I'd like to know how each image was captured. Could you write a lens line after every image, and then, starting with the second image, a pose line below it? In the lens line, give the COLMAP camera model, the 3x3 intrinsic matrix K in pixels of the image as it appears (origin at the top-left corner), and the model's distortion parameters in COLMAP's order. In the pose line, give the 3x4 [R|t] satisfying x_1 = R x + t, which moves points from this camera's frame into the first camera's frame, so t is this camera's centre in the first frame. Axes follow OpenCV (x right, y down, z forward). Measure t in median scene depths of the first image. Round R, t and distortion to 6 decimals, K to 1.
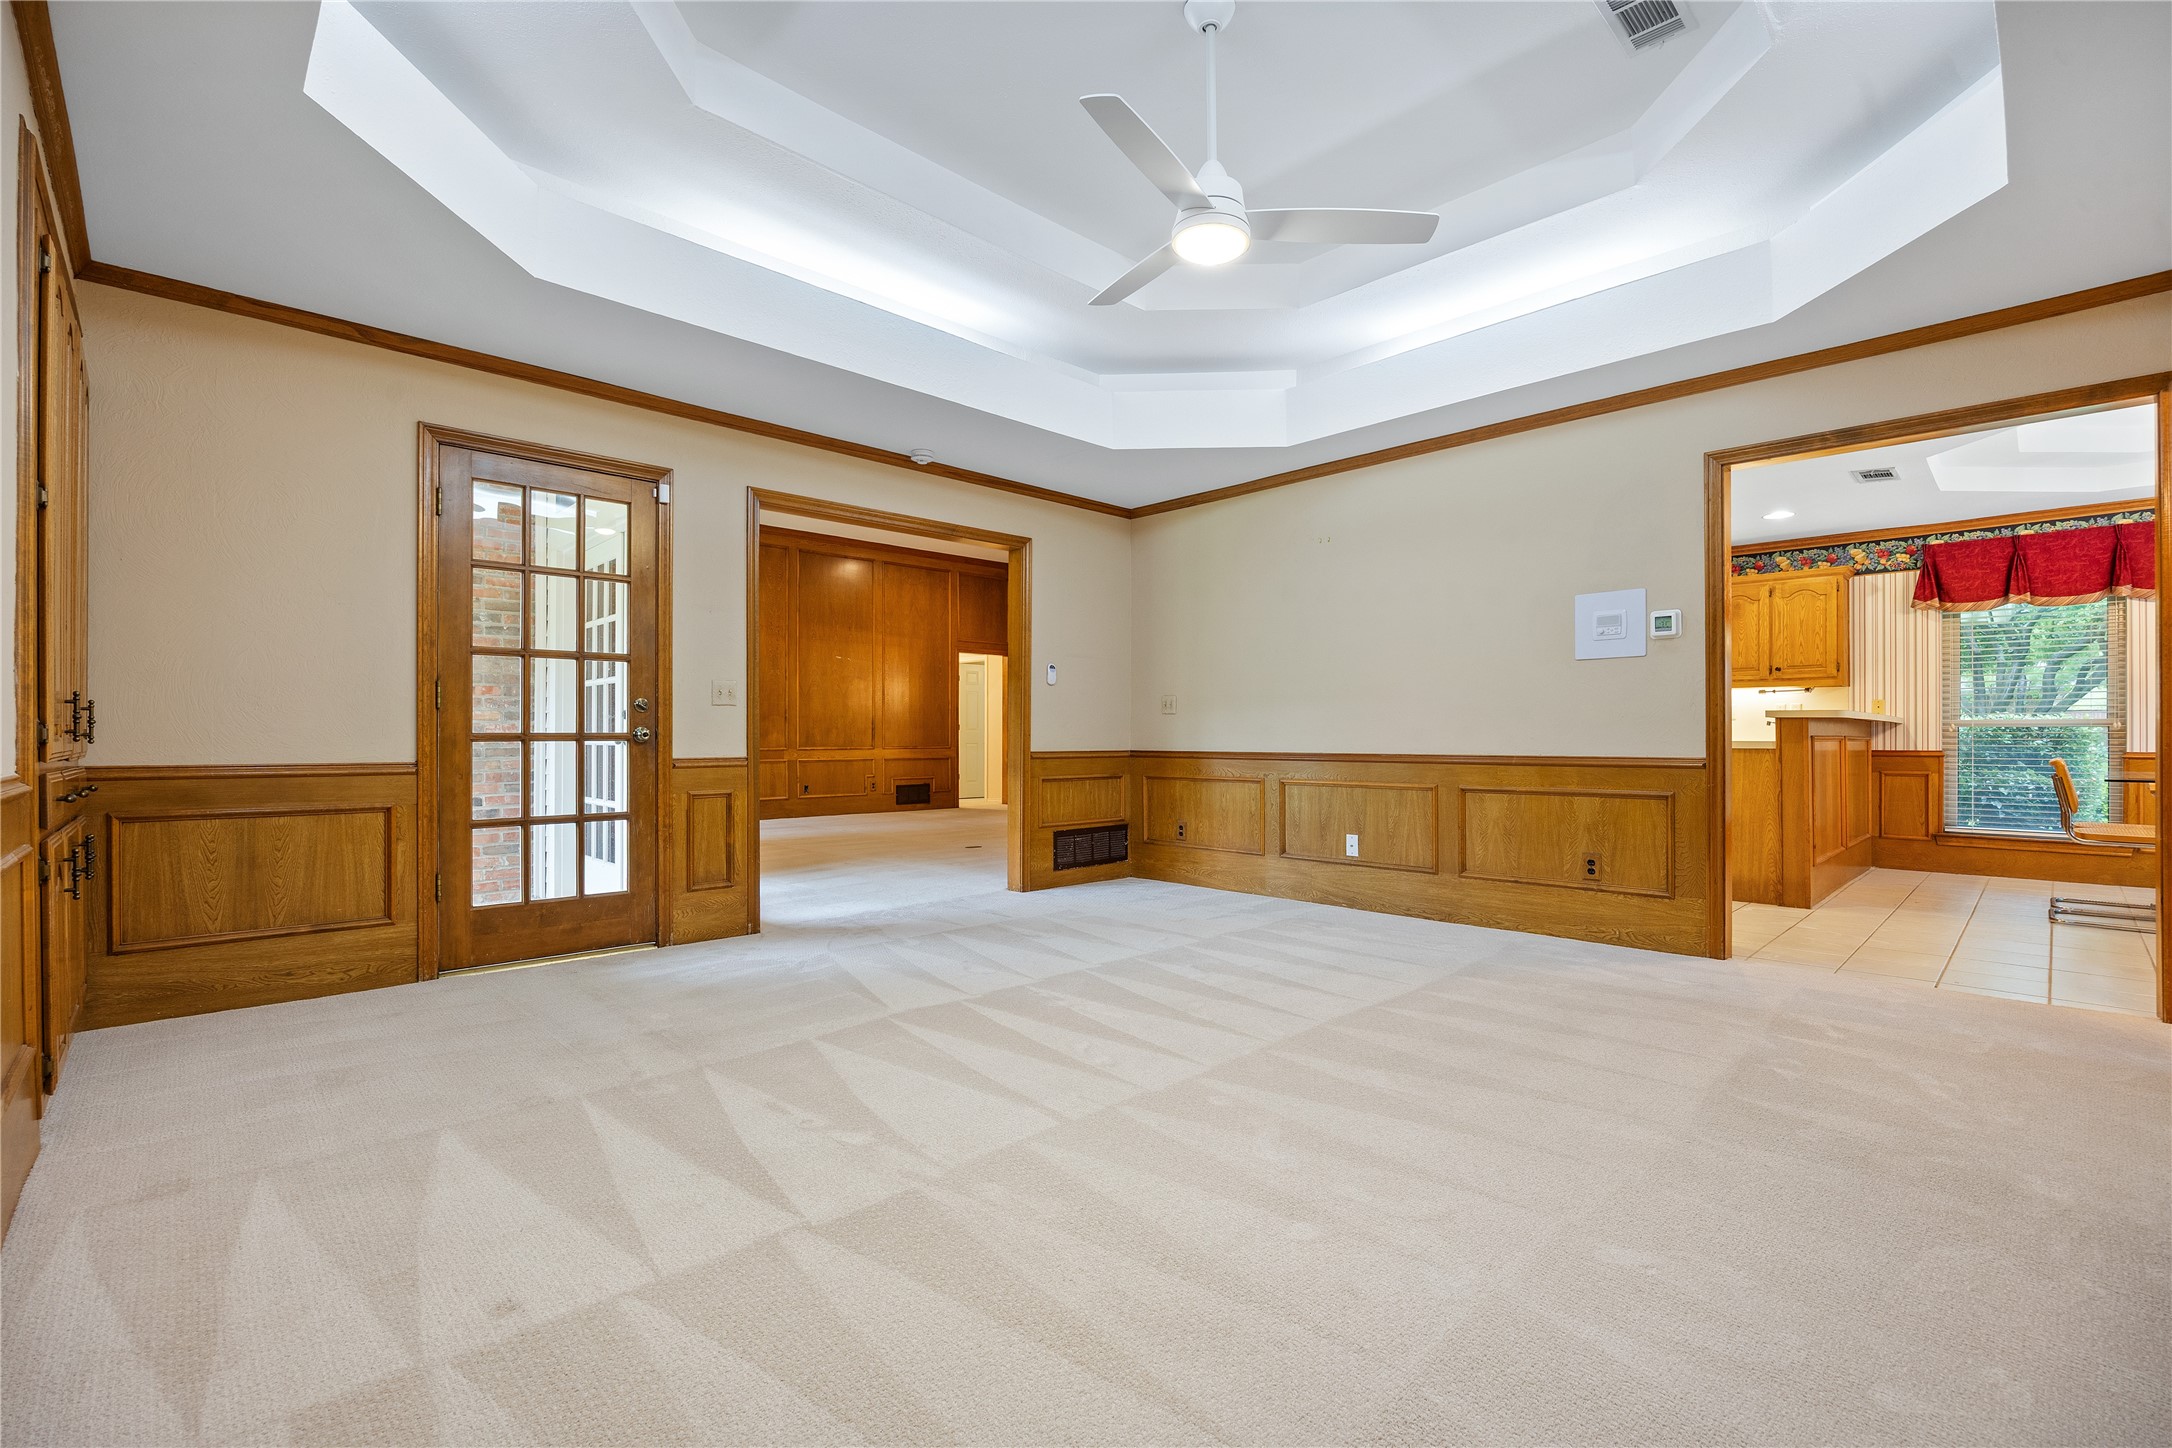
lens RADIAL K [[952.5, 0, 1095.6], [0, 952.5, 731.8], [0, 0, 1]] dist [-0.014012, 0.000542]
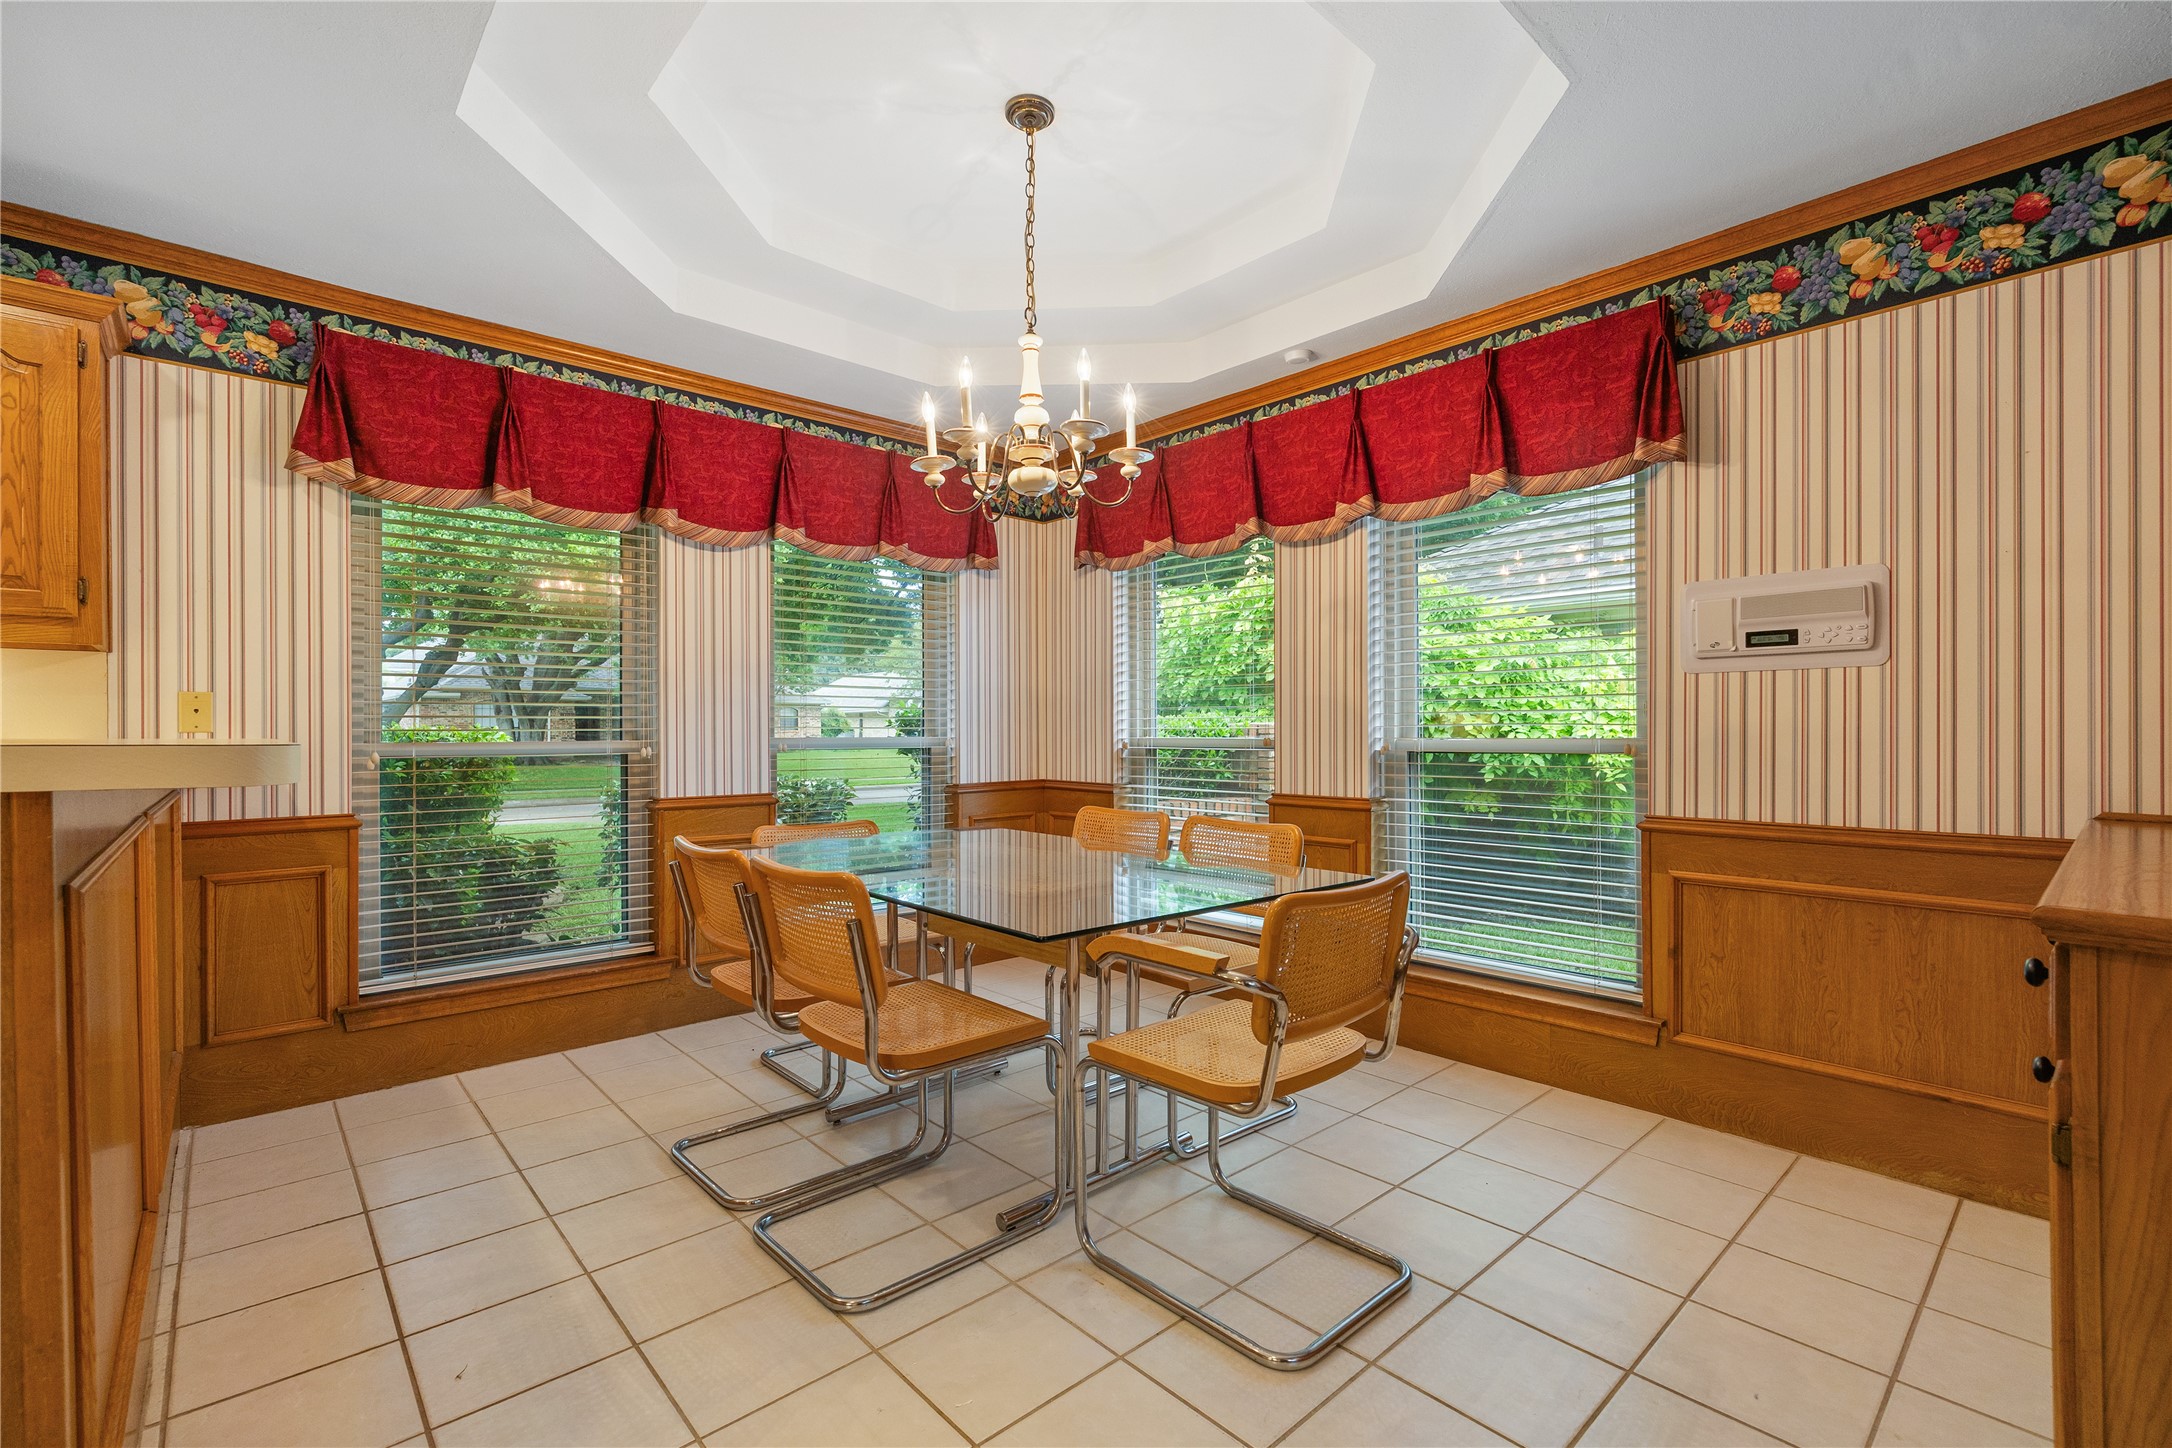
lens RADIAL K [[952.3, 0, 1089.8], [0, 952.3, 733.4], [0, 0, 1]] dist [-0.002158, 0.000820]
pose [[0.035553, -0.004211, 0.999359, 0.466814], [-0.001022, 0.999990, 0.004250, -0.019433], [-0.999367, -0.001172, 0.035548, 0.639378]]
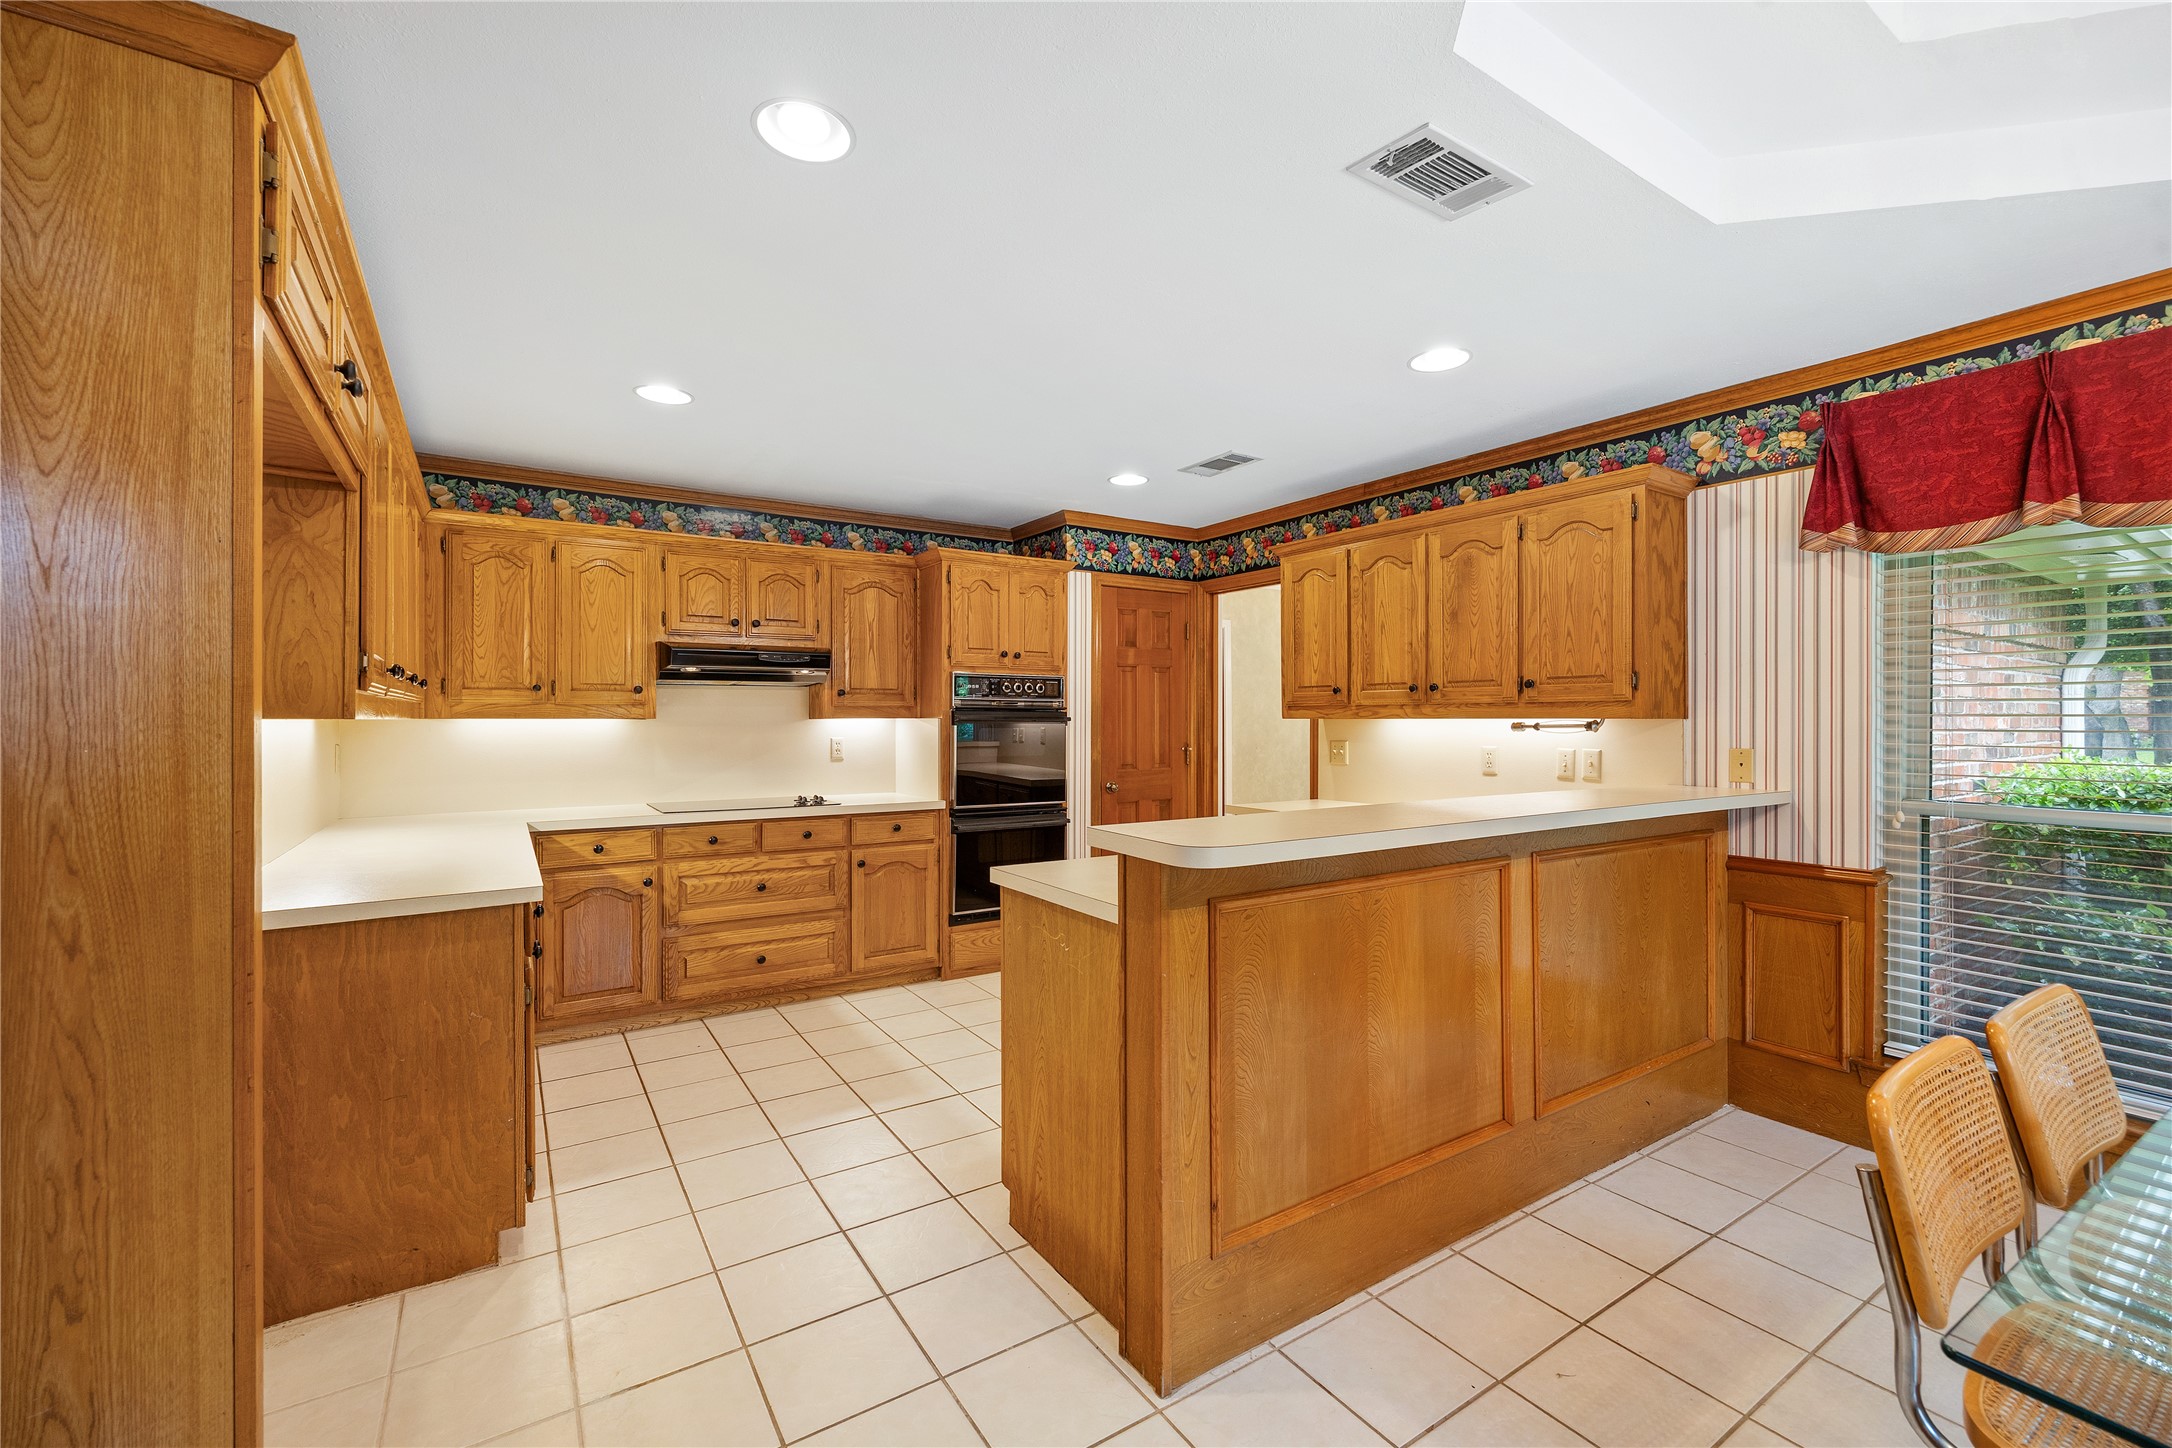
lens RADIAL K [[902.3, 0, 1087.0], [0, 902.3, 716.9], [0, 0, 1]] dist [-0.000149, 0.000547]
pose [[0.981499, -0.001251, -0.191462, 0.616229], [0.001826, 0.999994, 0.002827, -0.053266], [0.191457, -0.003124, 0.981496, 0.514396]]
